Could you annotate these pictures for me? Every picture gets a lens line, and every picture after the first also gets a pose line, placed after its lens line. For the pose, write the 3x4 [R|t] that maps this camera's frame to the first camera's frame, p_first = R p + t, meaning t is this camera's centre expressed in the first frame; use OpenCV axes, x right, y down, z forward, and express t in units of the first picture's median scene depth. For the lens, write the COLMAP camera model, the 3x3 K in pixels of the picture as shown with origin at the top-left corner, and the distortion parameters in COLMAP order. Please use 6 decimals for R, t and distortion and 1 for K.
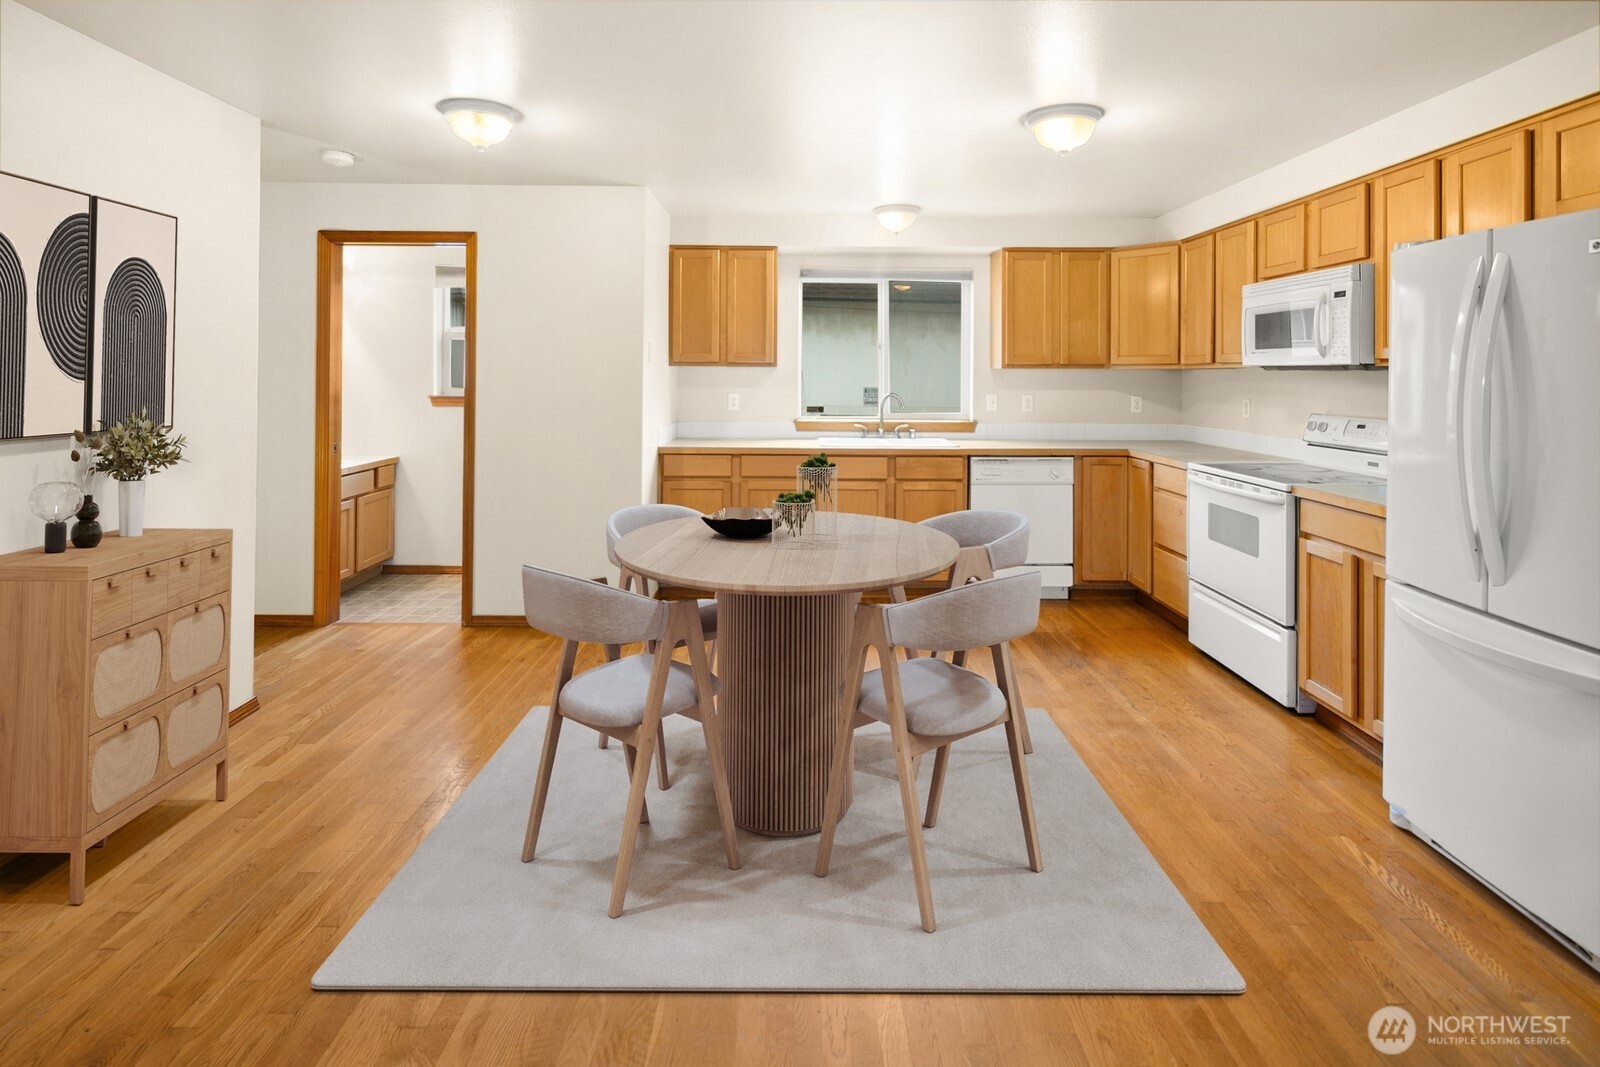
lens RADIAL K [[782.9, 0, 800.8], [0, 782.9, 376.8], [0, 0, 1]] dist [-0.001202, -0.000601]
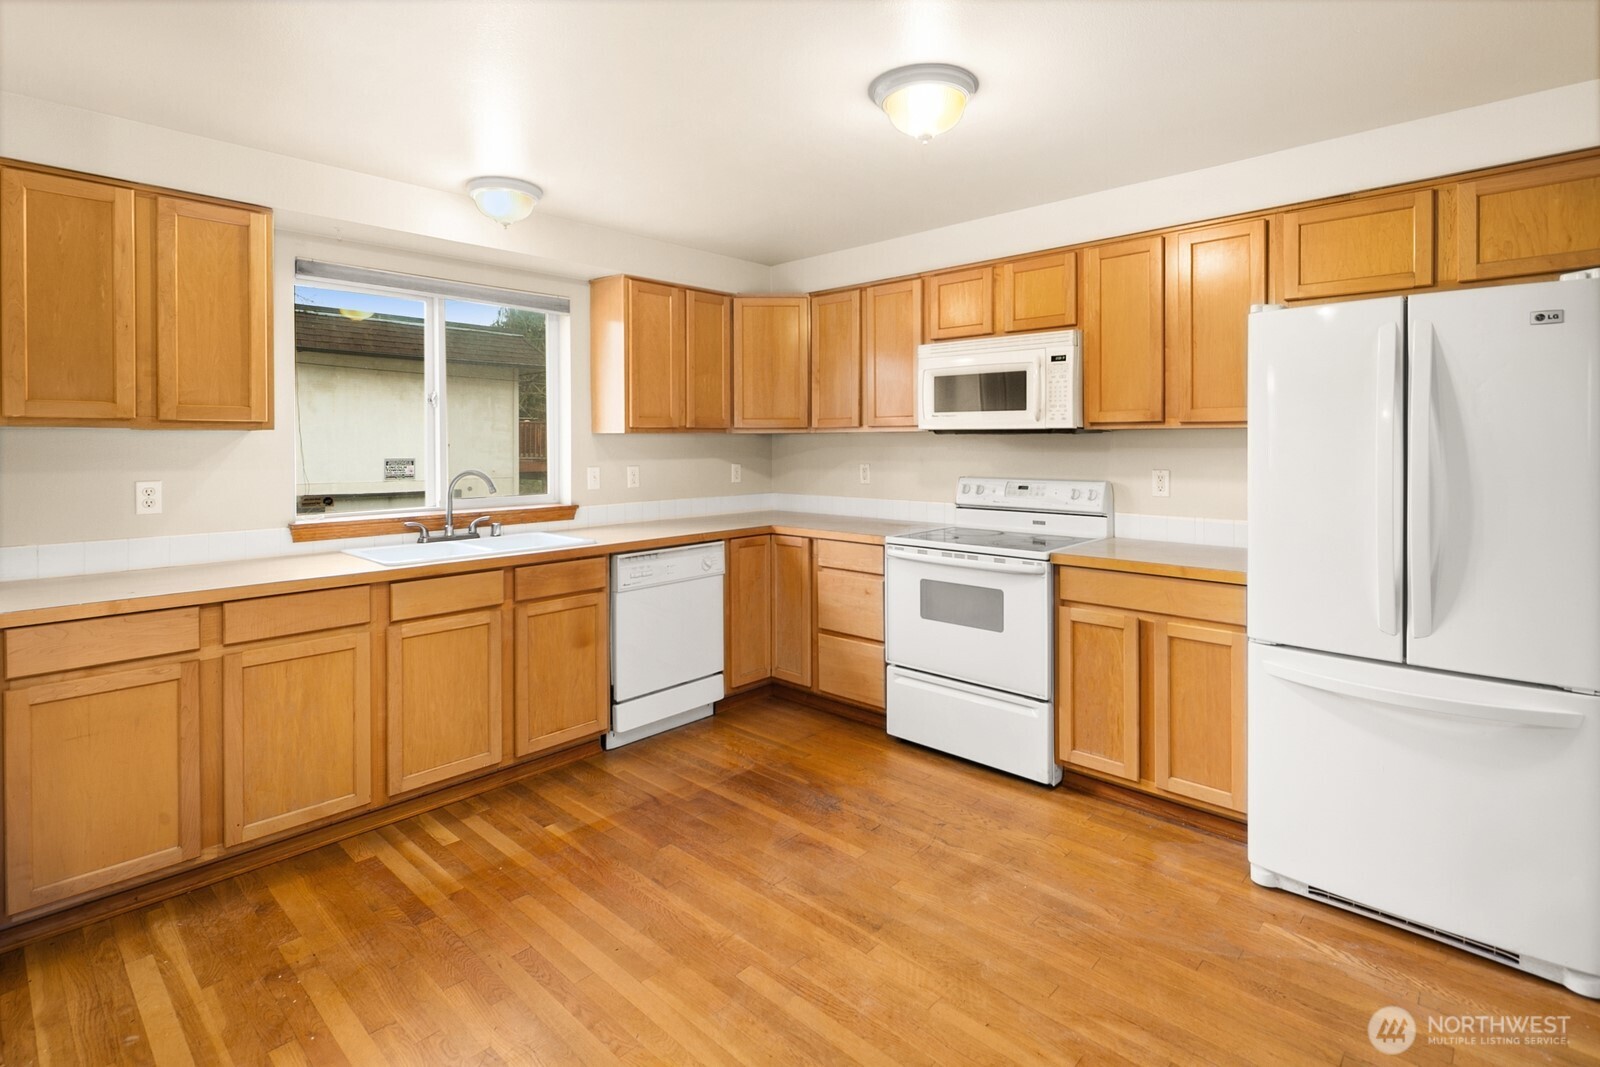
lens RADIAL K [[774.4, 0, 800.1], [0, 774.4, 445.8], [0, 0, 1]] dist [0.001863, 0.000023]
pose [[0.682882, -0.011399, 0.730439, -0.215227], [0.009263, 0.999933, 0.006945, -0.001989], [-0.730470, 0.002023, 0.682942, 0.444792]]
